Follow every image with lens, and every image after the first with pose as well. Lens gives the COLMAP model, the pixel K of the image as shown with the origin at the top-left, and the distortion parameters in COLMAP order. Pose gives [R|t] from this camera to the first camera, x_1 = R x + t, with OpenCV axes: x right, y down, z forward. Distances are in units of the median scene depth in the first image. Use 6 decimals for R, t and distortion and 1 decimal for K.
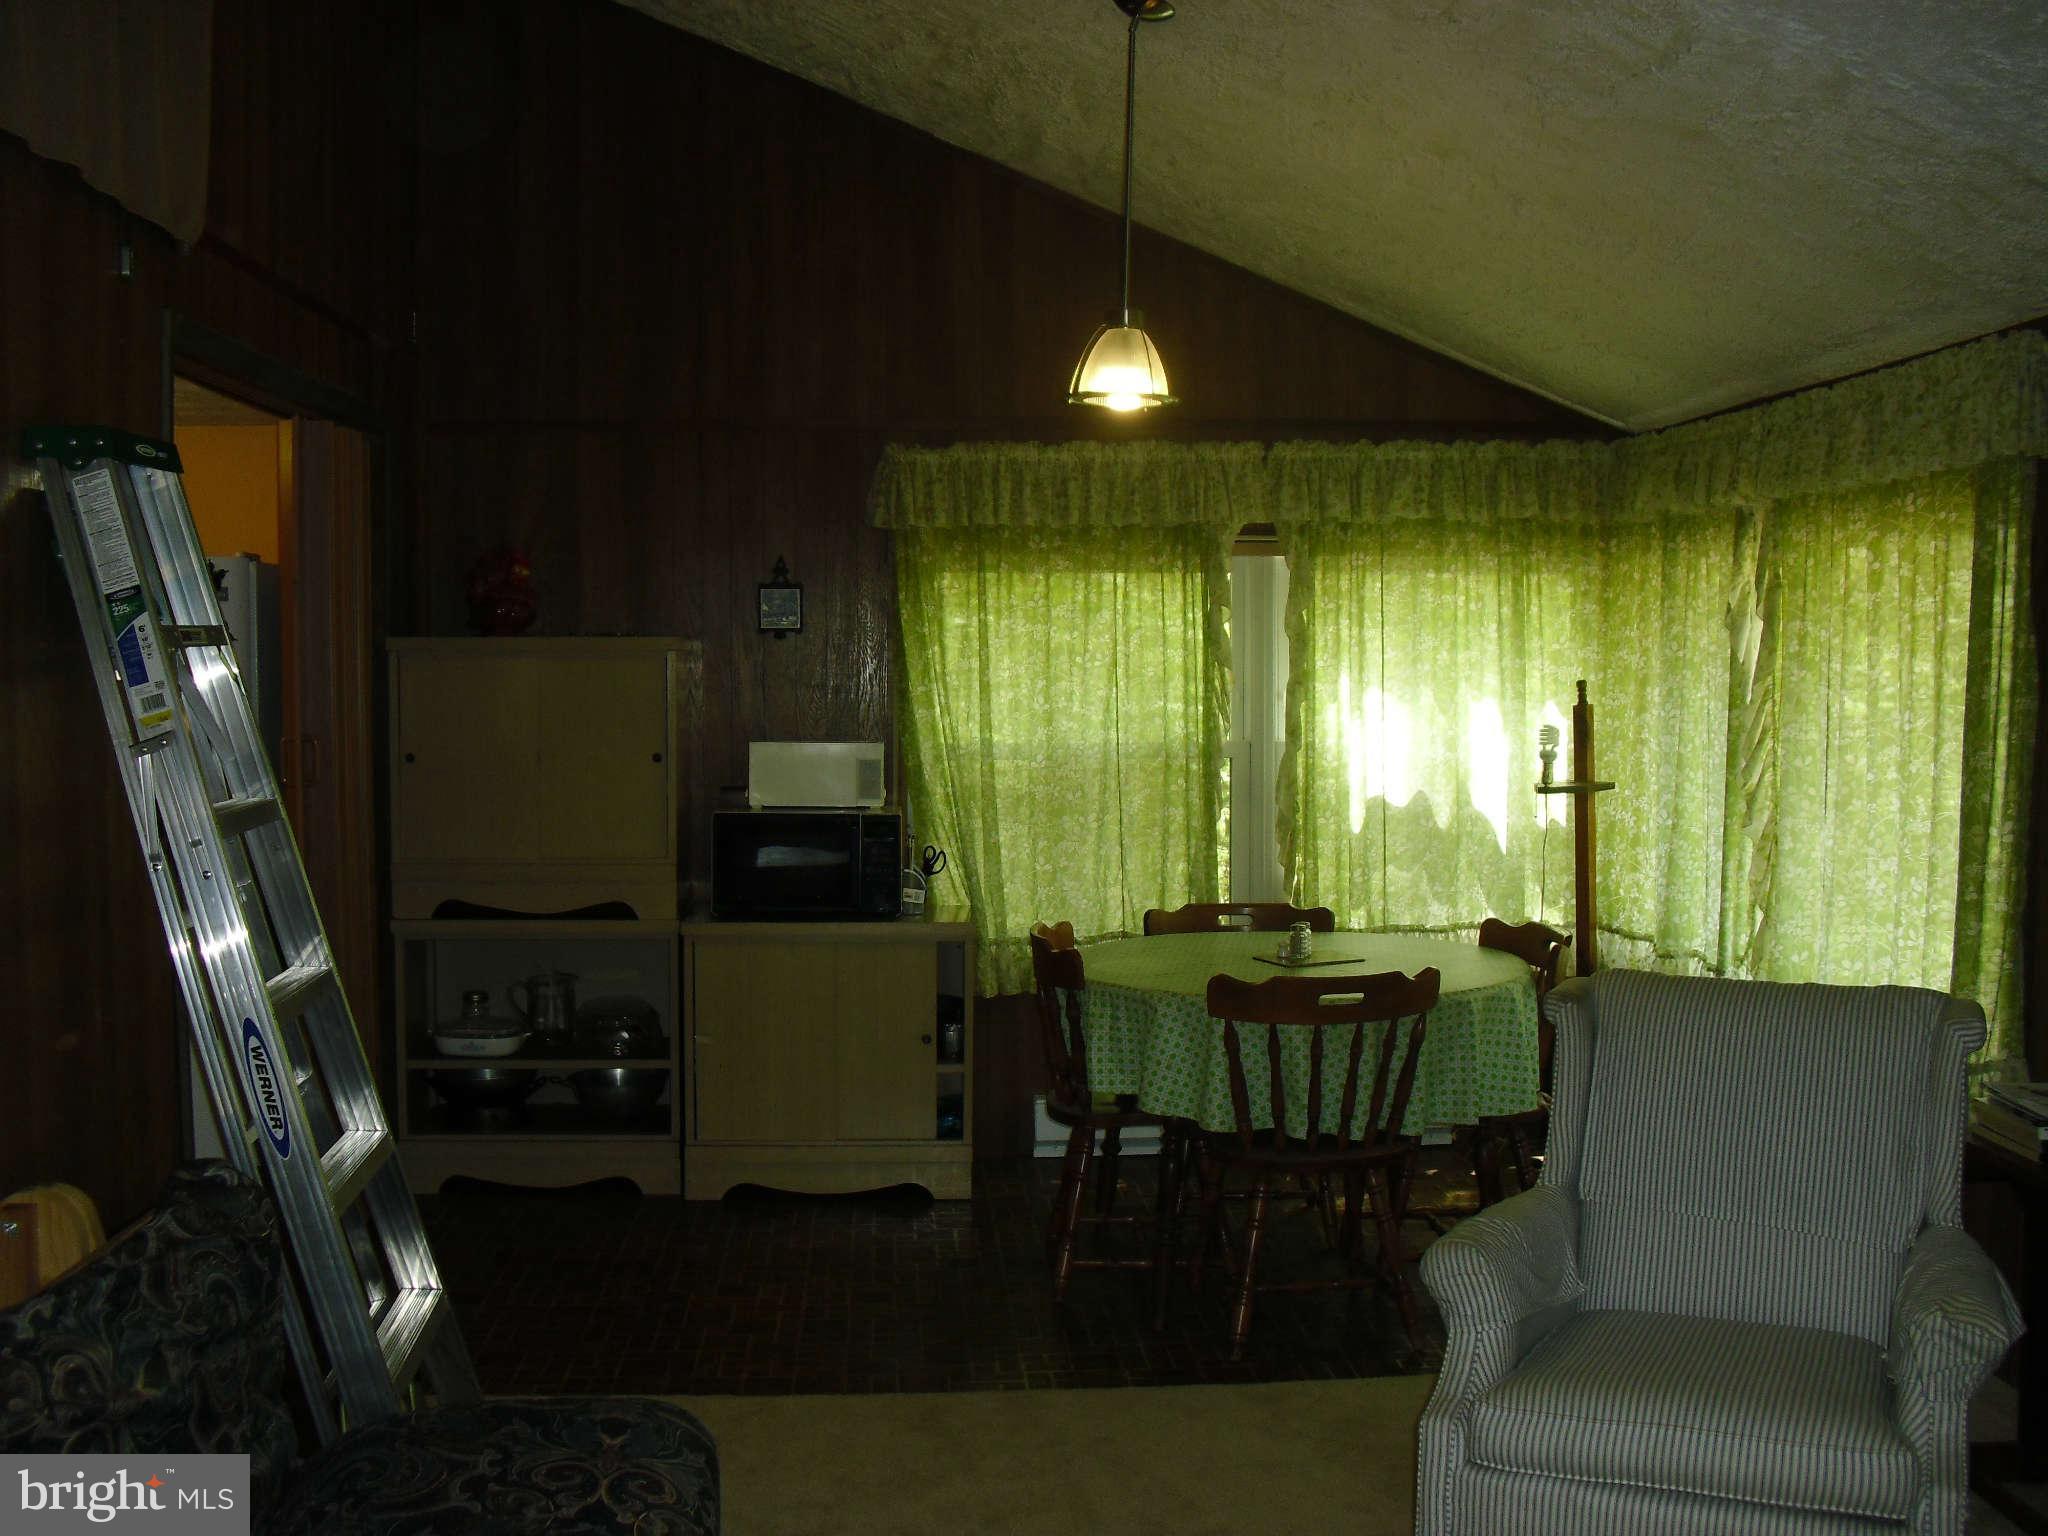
lens RADIAL K [[2062.2, 0, 1014.0], [0, 2062.2, 783.7], [0, 0, 1]] dist [-0.218750, 0.222102]
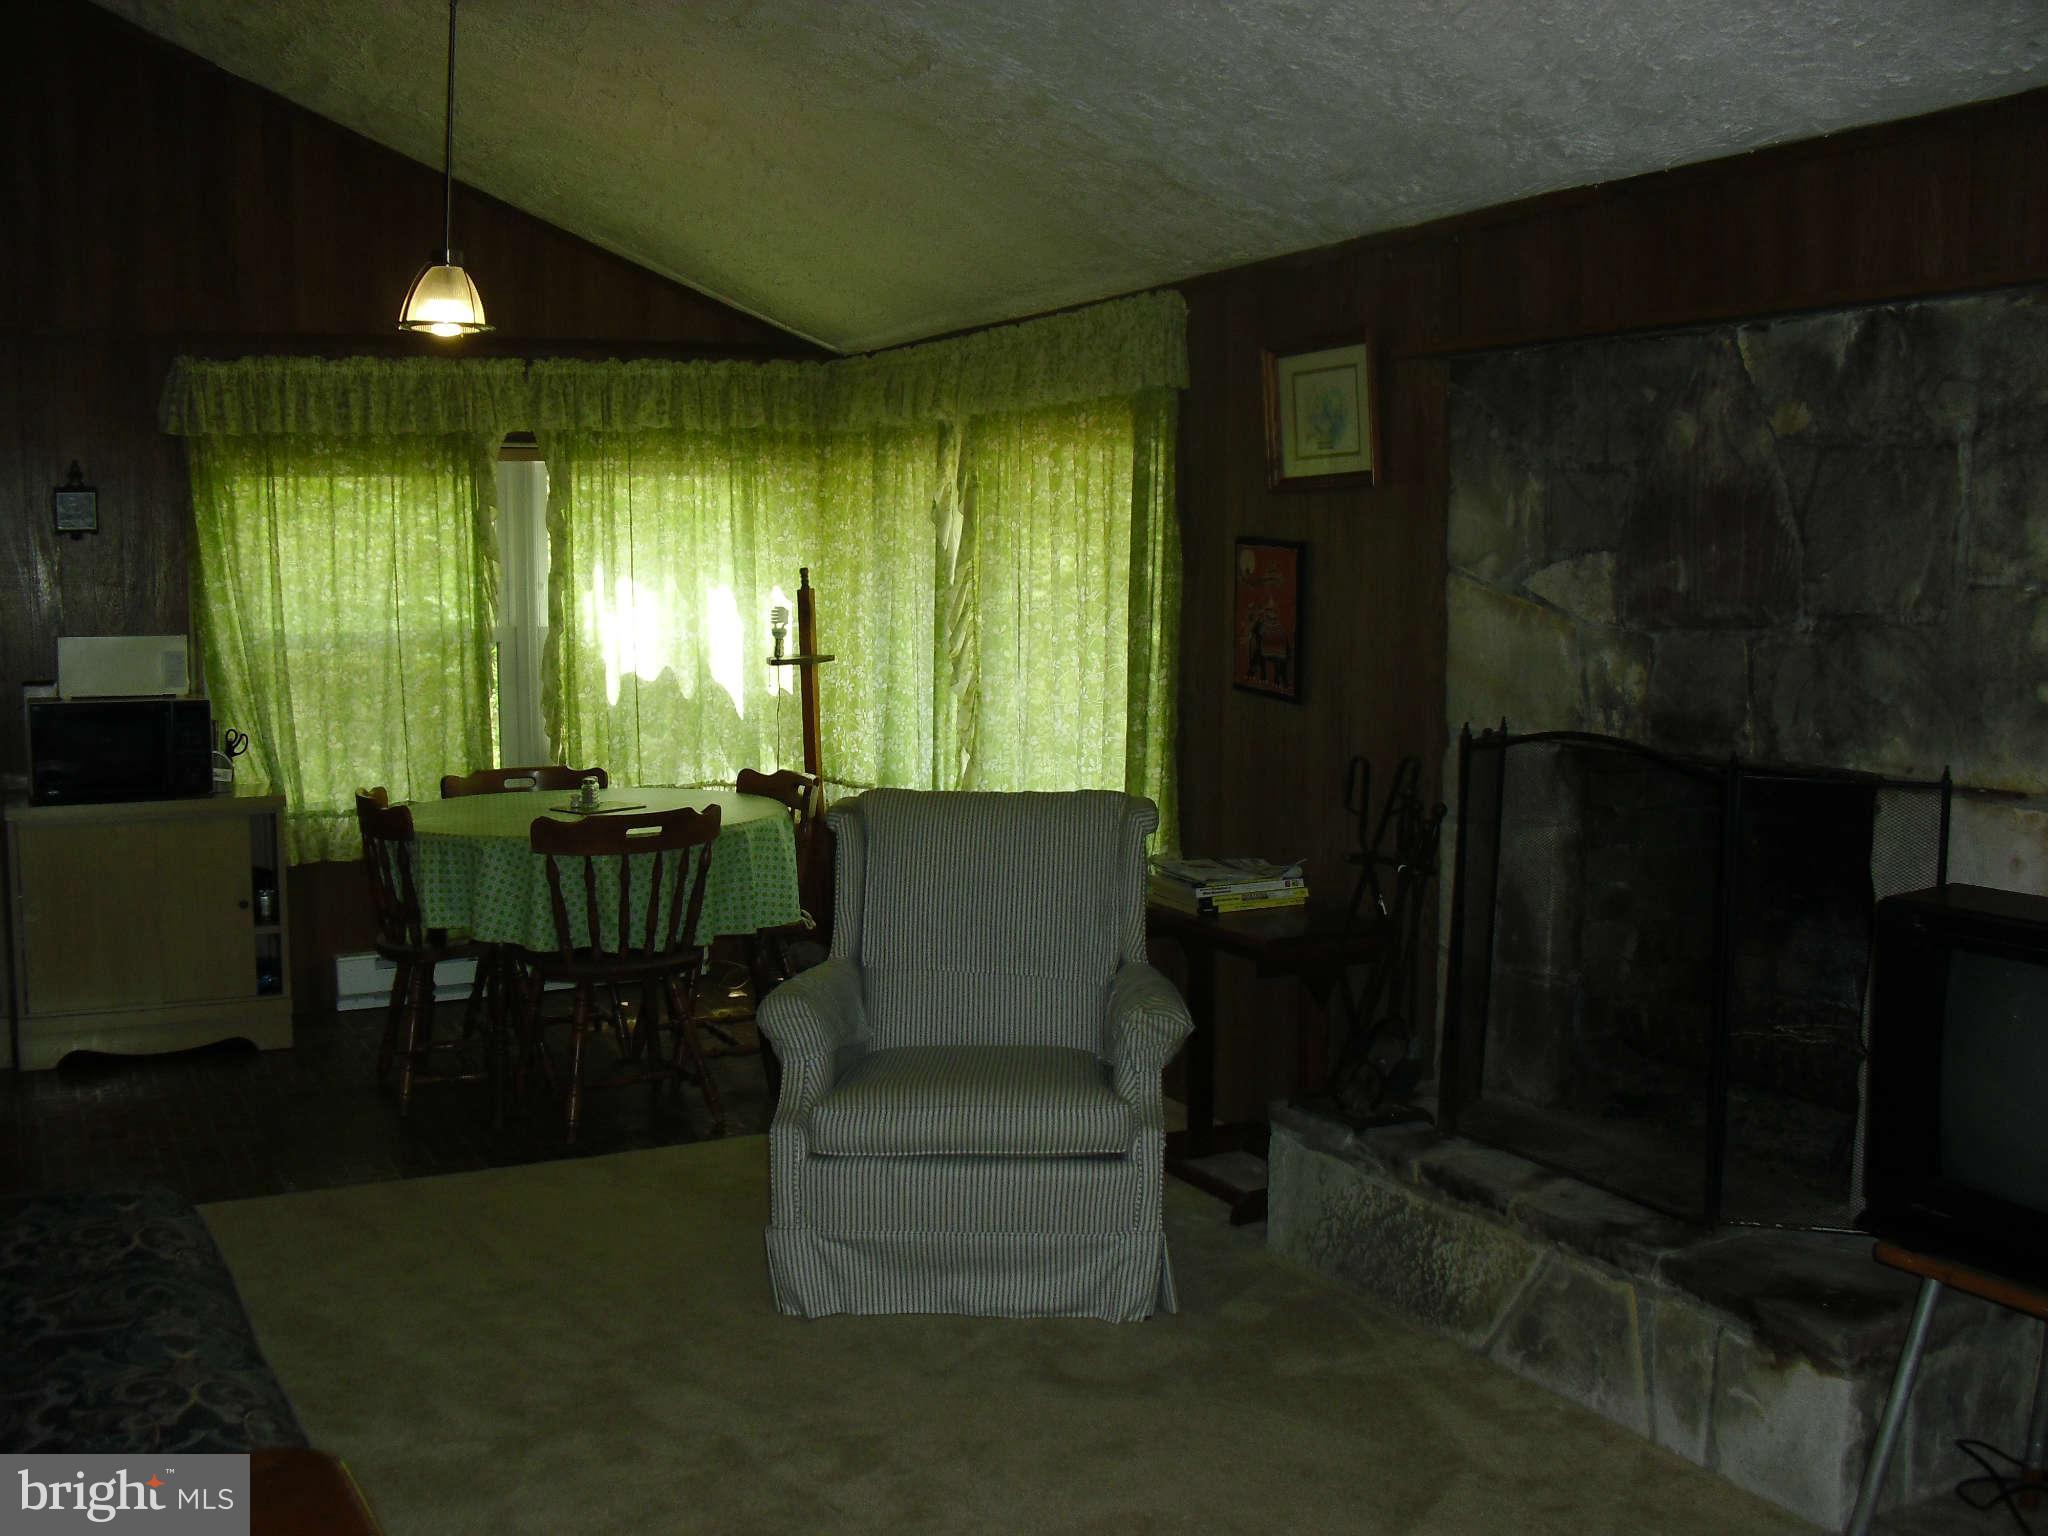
lens RADIAL K [[2062.2, 0, 1014.0], [0, 2062.2, 783.7], [0, 0, 1]] dist [-0.218750, 0.222102]
pose [[0.917294, -0.044617, 0.395702, -0.085462], [0.025611, 0.998256, 0.053189, 0.013797], [-0.397385, -0.038656, 0.916837, -0.138526]]
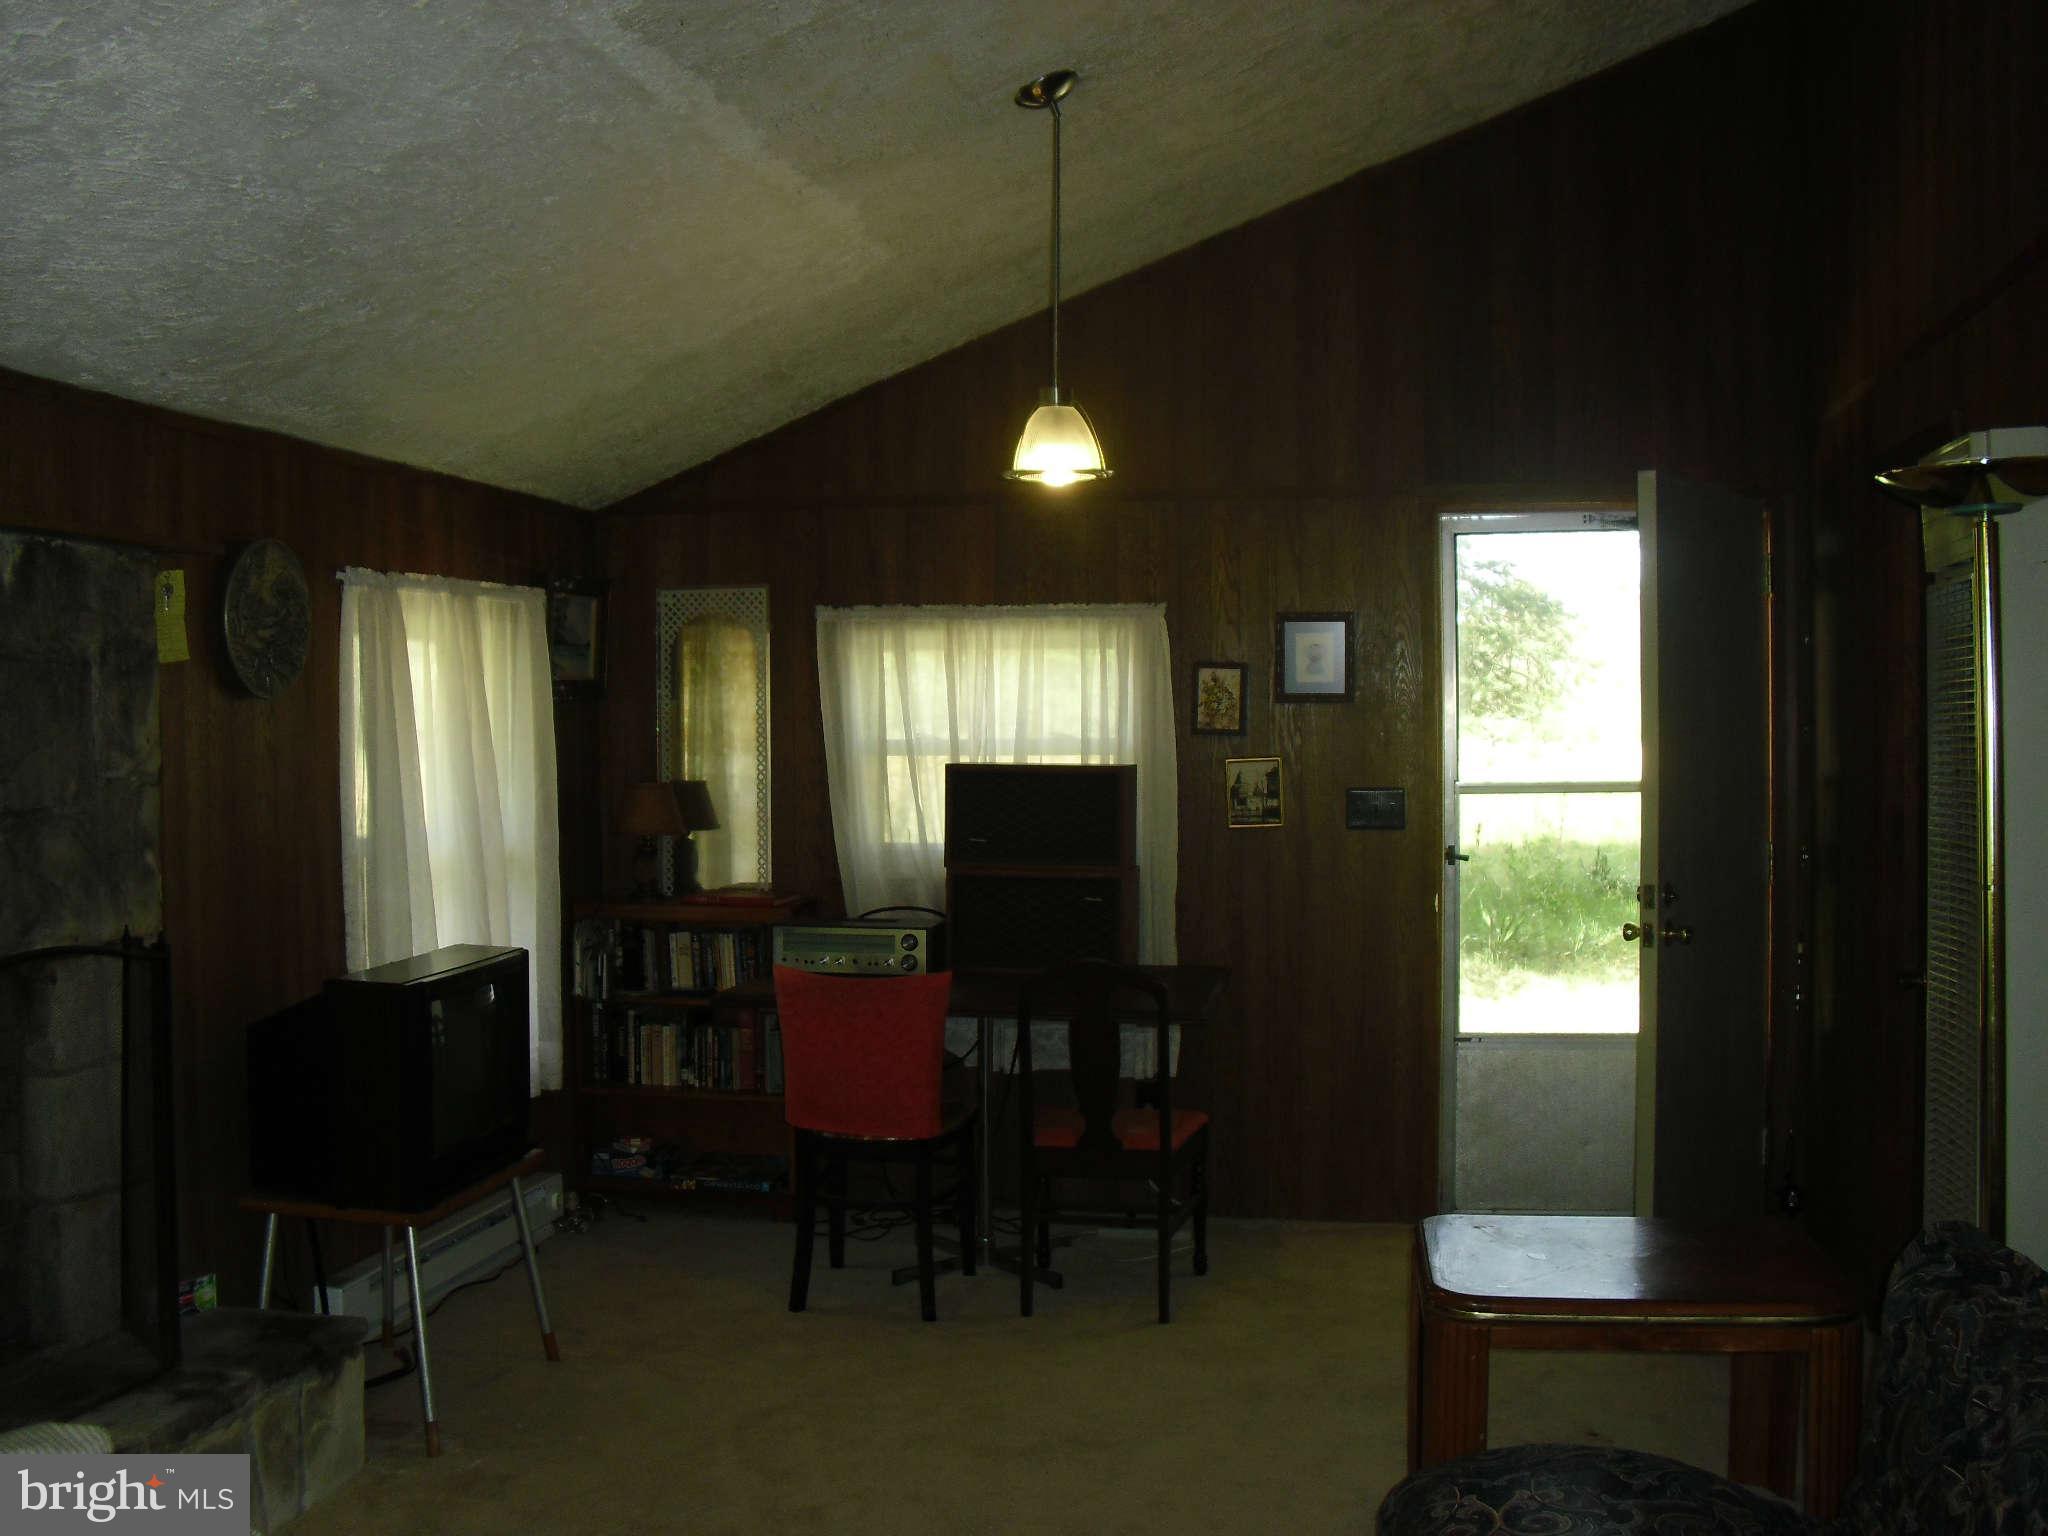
lens RADIAL K [[2062.2, 0, 1014.0], [0, 2062.2, 783.7], [0, 0, 1]] dist [-0.218750, 0.222102]
pose [[-0.968002, 0.001829, 0.250936, -0.093509], [0.023891, 0.996103, 0.084902, -0.053444], [-0.249803, 0.088180, -0.964273, 0.837254]]
